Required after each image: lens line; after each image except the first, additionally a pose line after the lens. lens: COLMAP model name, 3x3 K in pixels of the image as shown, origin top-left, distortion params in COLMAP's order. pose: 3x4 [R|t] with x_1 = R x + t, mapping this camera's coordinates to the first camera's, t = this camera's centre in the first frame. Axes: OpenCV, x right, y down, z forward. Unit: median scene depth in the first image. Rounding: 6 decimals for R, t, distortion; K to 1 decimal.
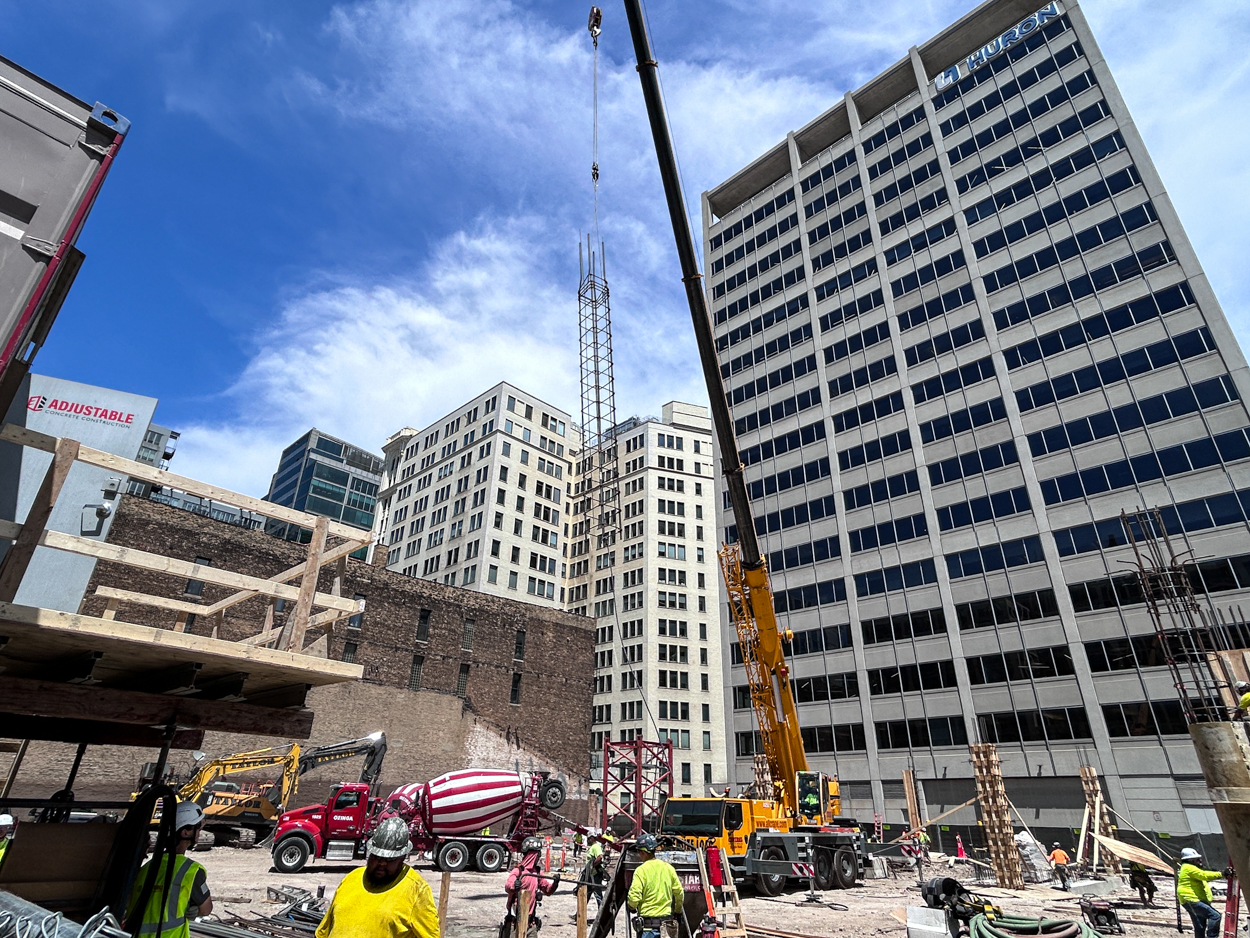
lens RADIAL K [[698.2, 0, 625.8], [0, 698.2, 467.4], [0, 0, 1]] dist [-0.006703, 0.006995]
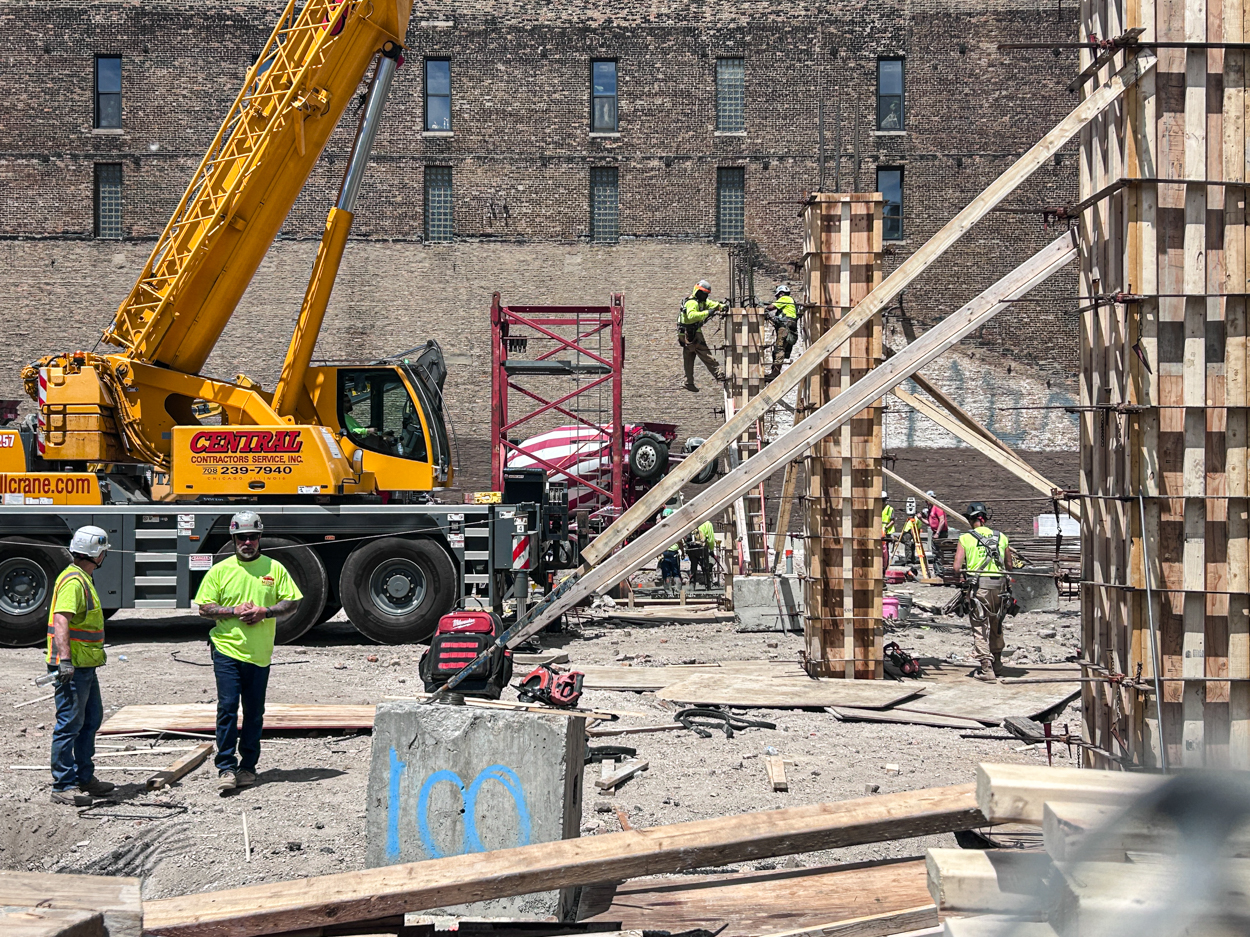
lens RADIAL K [[1692.2, 0, 630.5], [0, 1692.2, 469.9], [0, 0, 1]] dist [0.072844, 0.000000]
pose [[0.699491, -0.031701, -0.713938, 0.459397], [0.331715, 0.899277, 0.285073, 0.144458], [0.632991, -0.436230, 0.639551, 0.255896]]
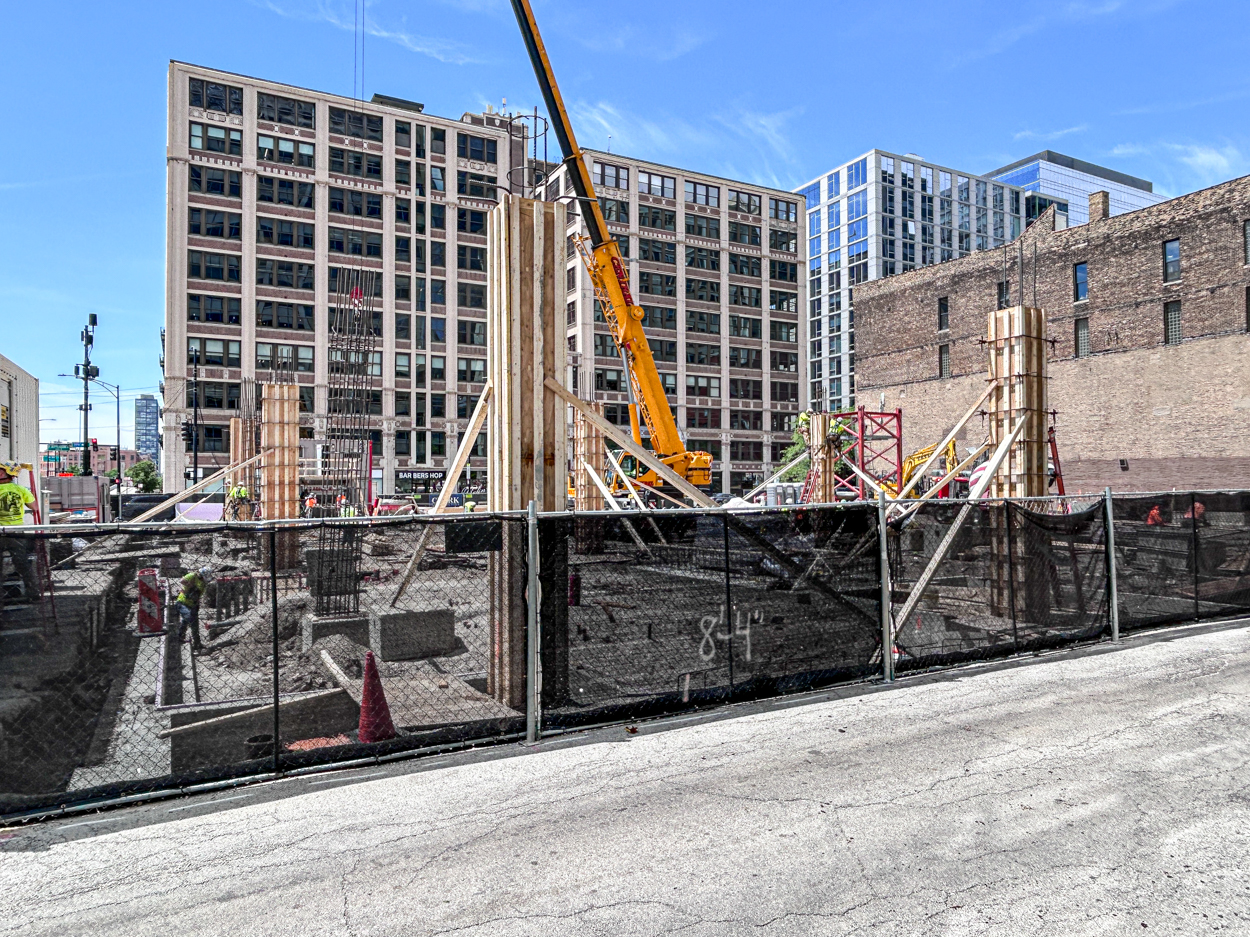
lens RADIAL K [[819.1, 0, 615.8], [0, 819.1, 468.6], [0, 0, 1]] dist [-0.005510, -0.004731]
pose [[-0.317204, -0.040542, -0.947490, 0.725396], [0.424131, 0.887538, -0.179969, 0.333768], [0.848230, -0.458947, -0.264336, 0.637732]]
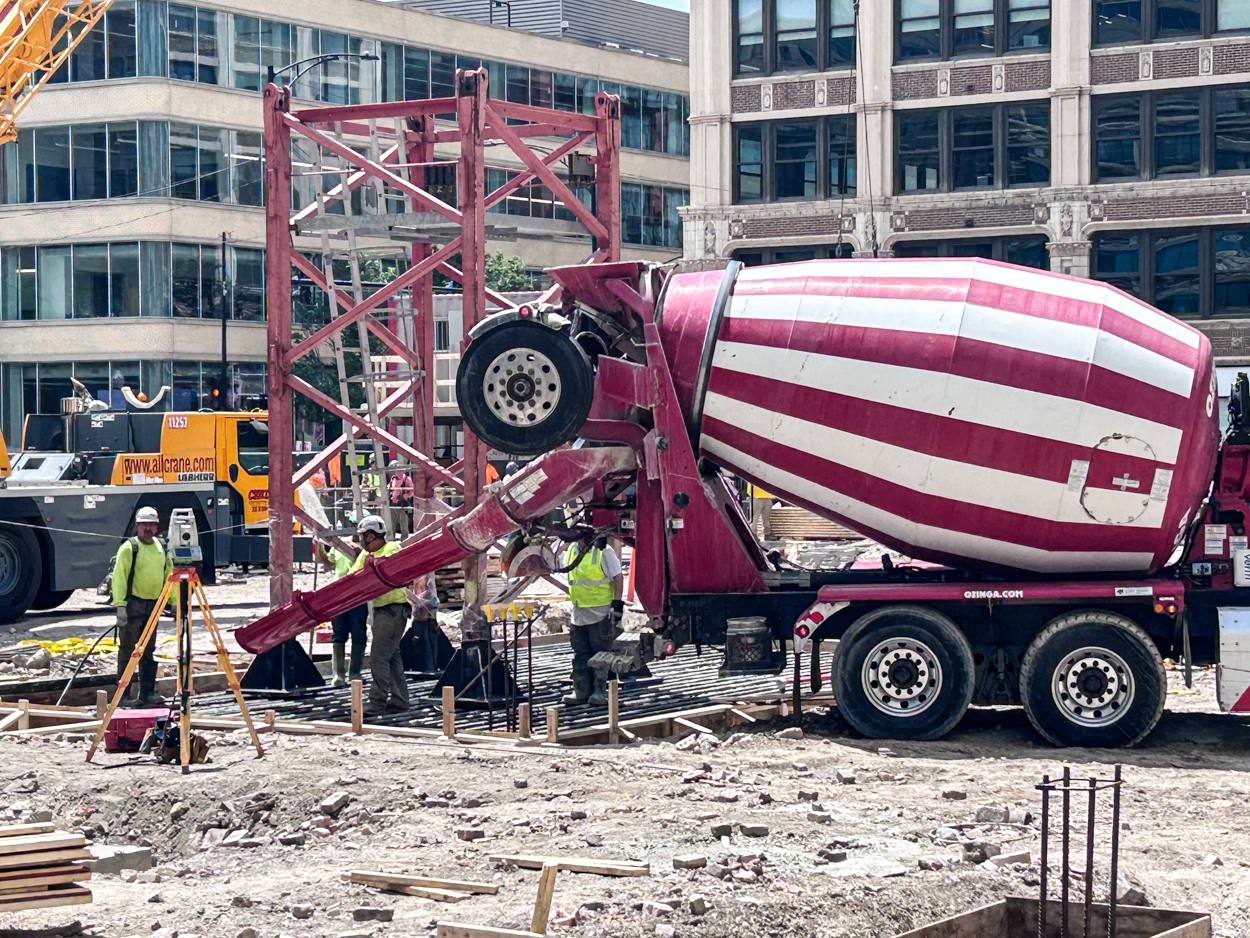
lens RADIAL K [[2912.0, 0, 633.5], [0, 2912.0, 475.3], [0, 0, 1]] dist [-0.018132, 0.000000]
pose [[-0.989529, -0.011477, -0.143874, 0.015744], [0.052881, 0.898689, -0.435387, 0.550715], [0.134295, -0.438437, -0.888672, 1.102286]]
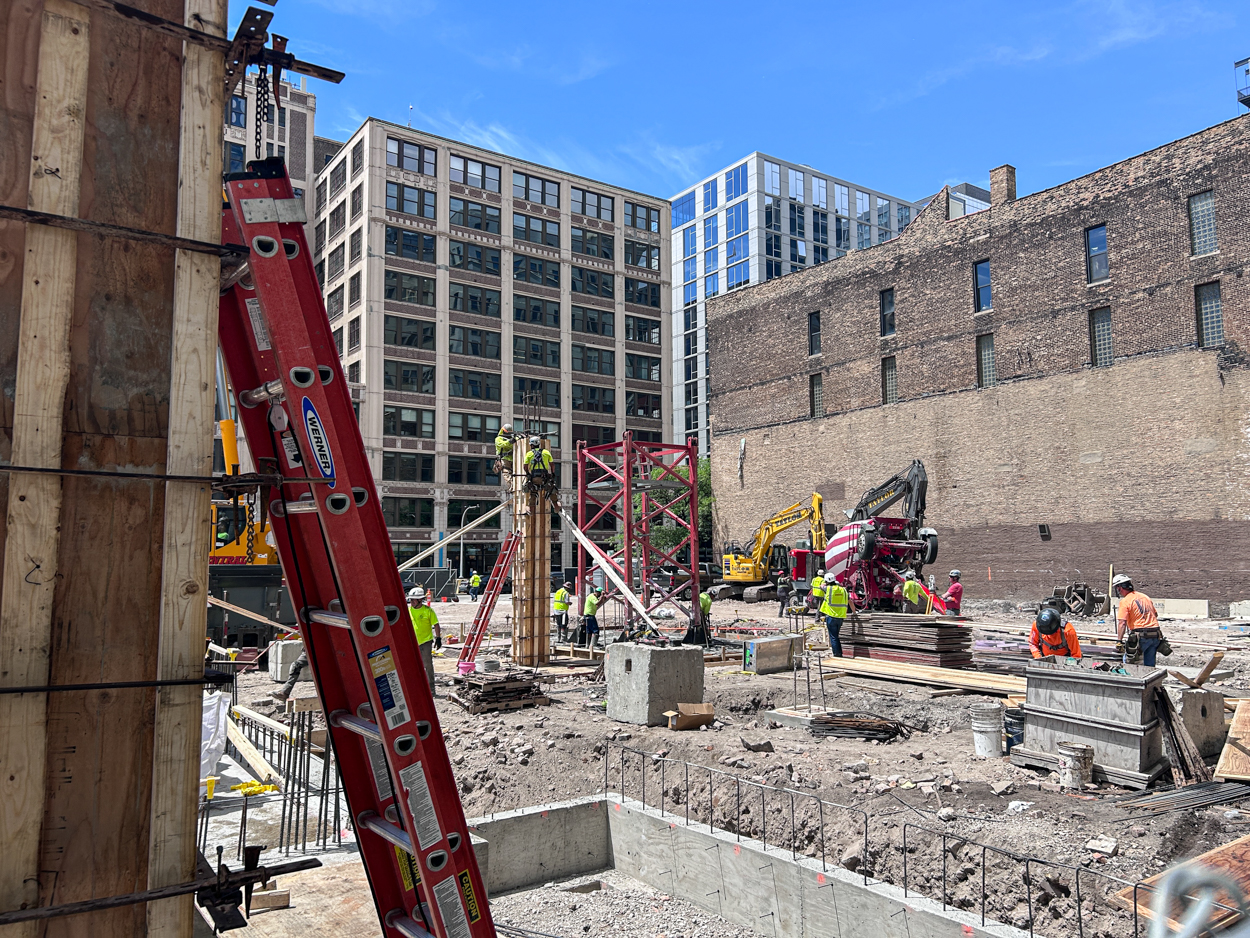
lens RADIAL K [[937.2, 0, 628.0], [0, 937.2, 470.5], [0, 0, 1]] dist [0.056734, -0.066968]
pose [[-0.194024, -0.116056, -0.974108, 0.491800], [0.444075, 0.875022, -0.192702, 0.360900], [0.874730, -0.469965, -0.118238, 0.700494]]
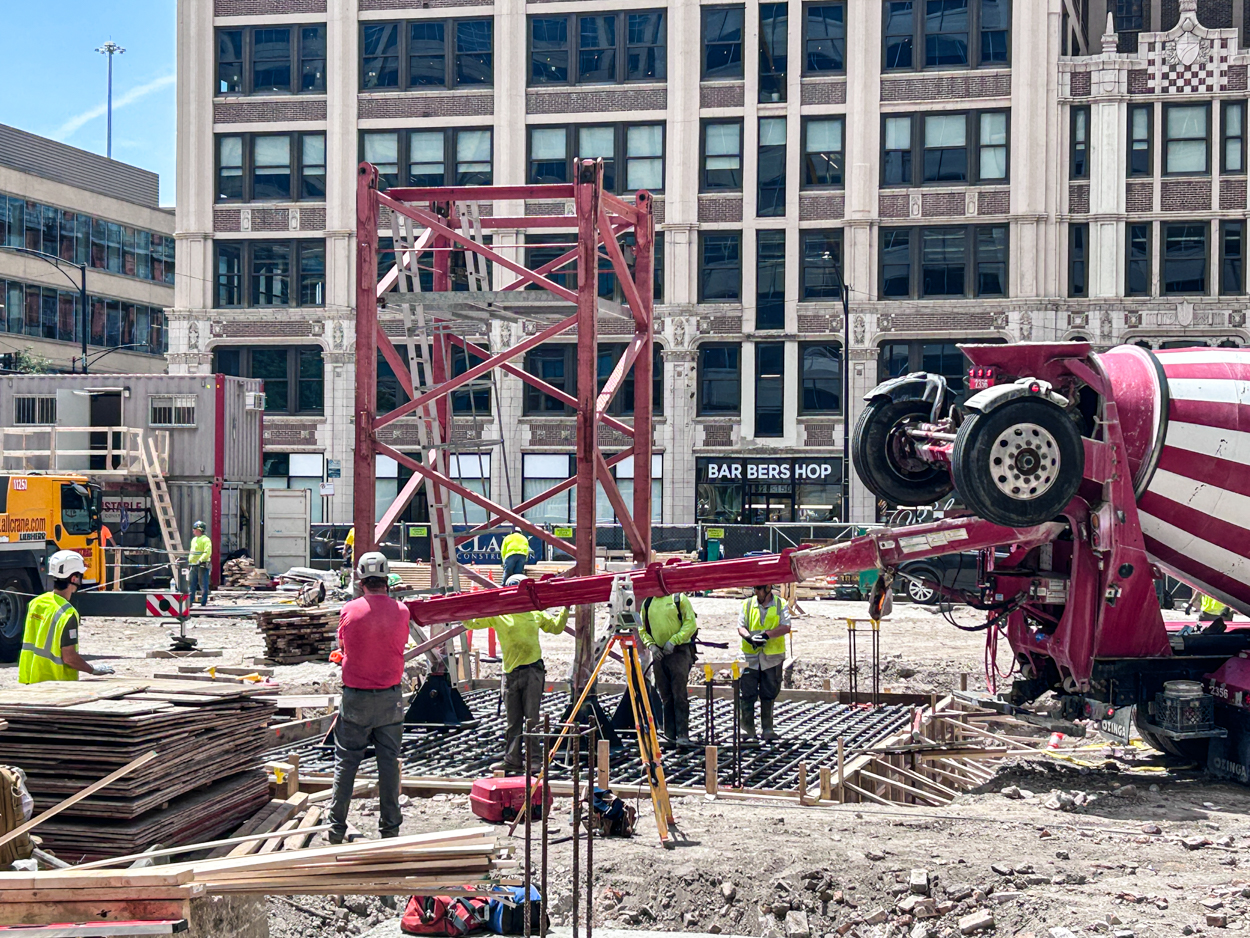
lens RADIAL K [[2220.2, 0, 627.1], [0, 2220.2, 466.1], [0, 0, 1]] dist [0.094433, 0.000000]
pose [[-0.875058, -0.036156, -0.482666, 0.191938], [0.193886, 0.887520, -0.417992, 0.479797], [0.443488, -0.459349, -0.769621, 0.953633]]
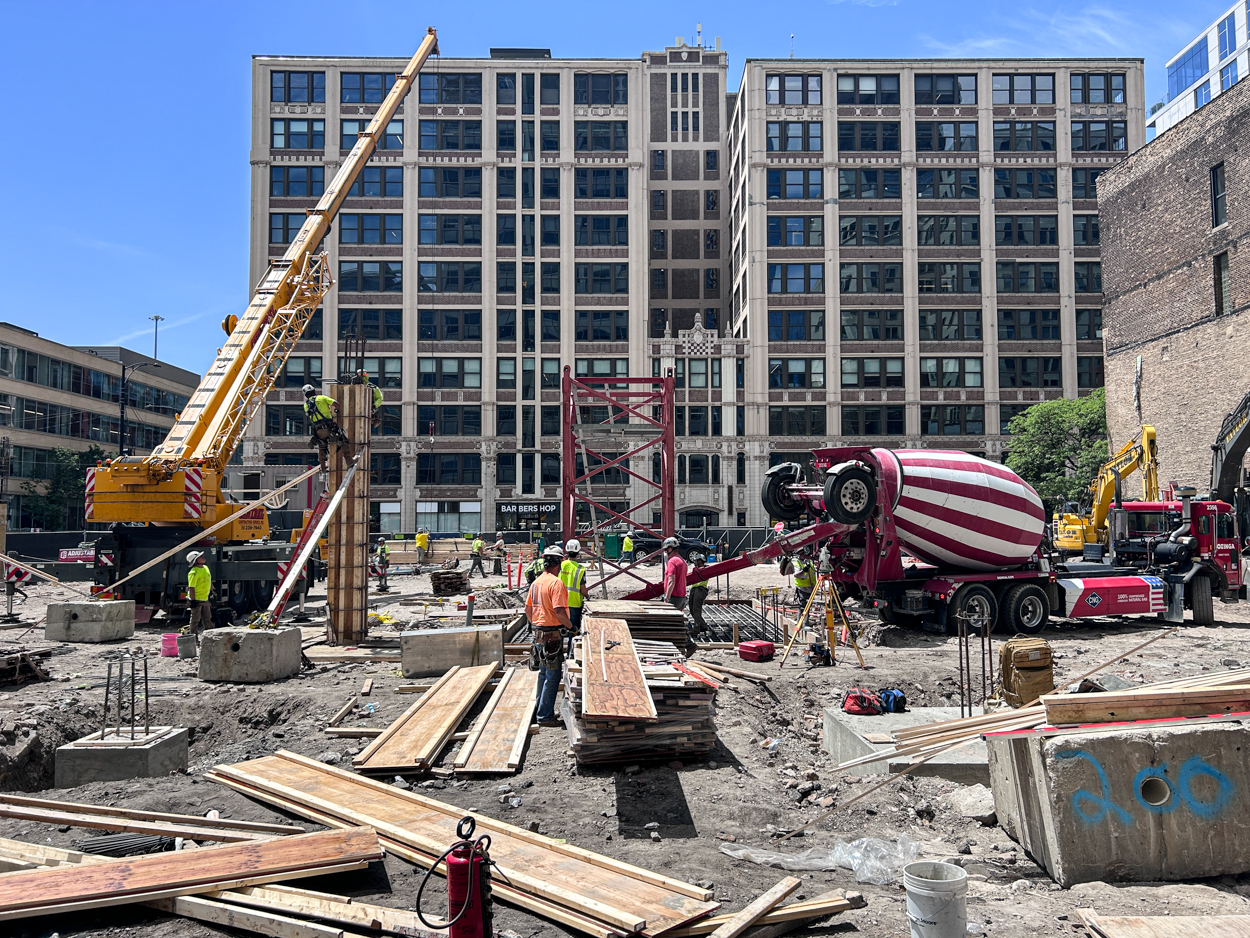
lens RADIAL K [[937.2, 0, 631.8], [0, 937.2, 476.9], [0, 0, 1]] dist [0.056734, -0.066968]
pose [[-0.719531, -0.052452, -0.692477, 0.282361], [0.302077, 0.874229, -0.380097, 0.446587], [0.625320, -0.482672, -0.613190, 0.882356]]
